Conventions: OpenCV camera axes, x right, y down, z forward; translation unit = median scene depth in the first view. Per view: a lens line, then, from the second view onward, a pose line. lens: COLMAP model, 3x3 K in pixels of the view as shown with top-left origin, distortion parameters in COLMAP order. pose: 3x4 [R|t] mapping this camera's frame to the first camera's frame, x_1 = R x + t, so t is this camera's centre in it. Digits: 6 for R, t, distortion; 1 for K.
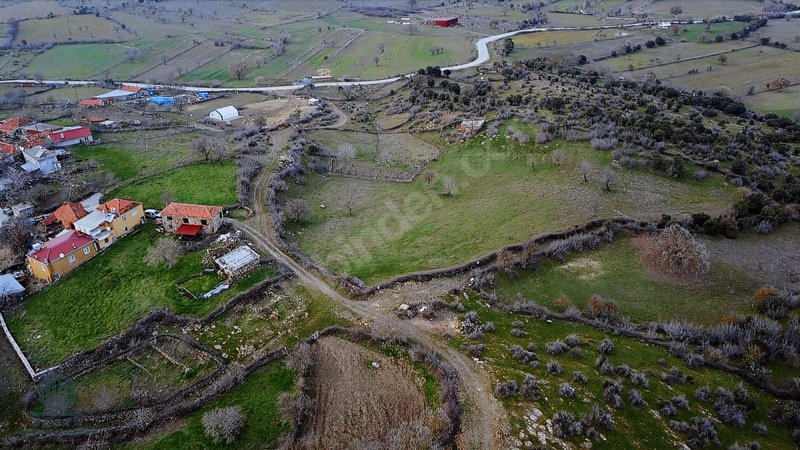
lens RADIAL K [[604.6, 0, 398.1], [0, 604.6, 224.0], [0, 0, 1]] dist [-0.002914, -0.002928]
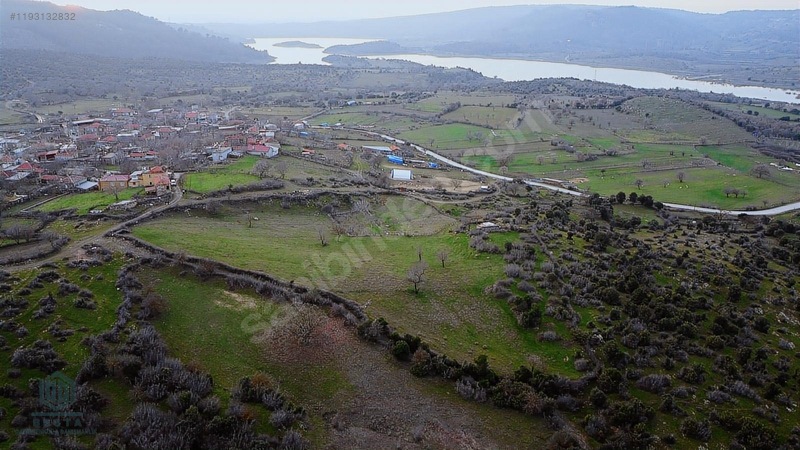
lens RADIAL K [[604.6, 0, 398.1], [0, 604.6, 224.0], [0, 0, 1]] dist [-0.002914, -0.002928]
pose [[0.589957, 0.276872, -0.758480, 0.638423], [-0.411701, 0.911235, 0.012406, -0.097224], [0.694588, 0.304948, 0.651578, 0.205603]]
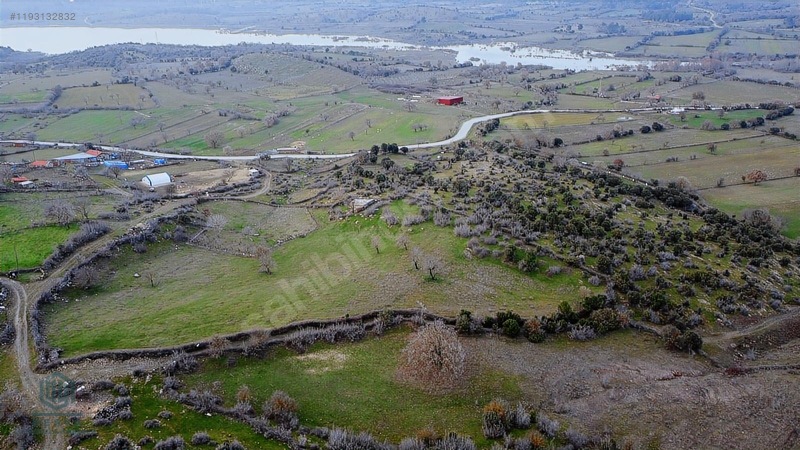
lens RADIAL K [[604.6, 0, 398.1], [0, 604.6, 224.0], [0, 0, 1]] dist [-0.002914, -0.002928]
pose [[0.988218, 0.059312, -0.141092, 0.263674], [-0.075126, 0.991140, -0.109532, -0.021477], [0.133345, 0.118842, 0.983919, 0.030247]]
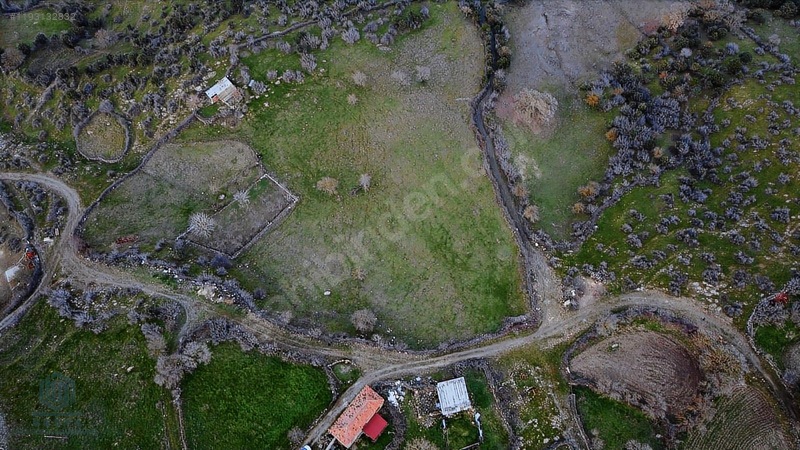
lens RADIAL K [[604.6, 0, 398.1], [0, 604.6, 224.0], [0, 0, 1]] dist [-0.002914, -0.002928]
pose [[0.457941, -0.767242, 0.449032, -0.253437], [0.442830, 0.634855, 0.633135, -0.399688], [-0.770838, -0.091094, 0.630485, 0.176751]]
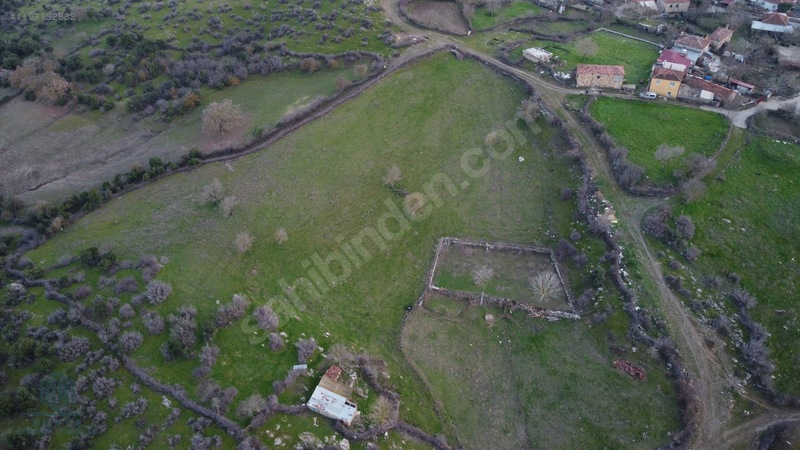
lens RADIAL K [[604.6, 0, 398.1], [0, 604.6, 224.0], [0, 0, 1]] dist [-0.002914, -0.002928]
pose [[-0.998526, 0.054258, -0.001198, 0.048589], [0.016217, 0.319368, 0.947492, -0.556582], [0.051791, 0.946076, -0.319777, 0.830021]]
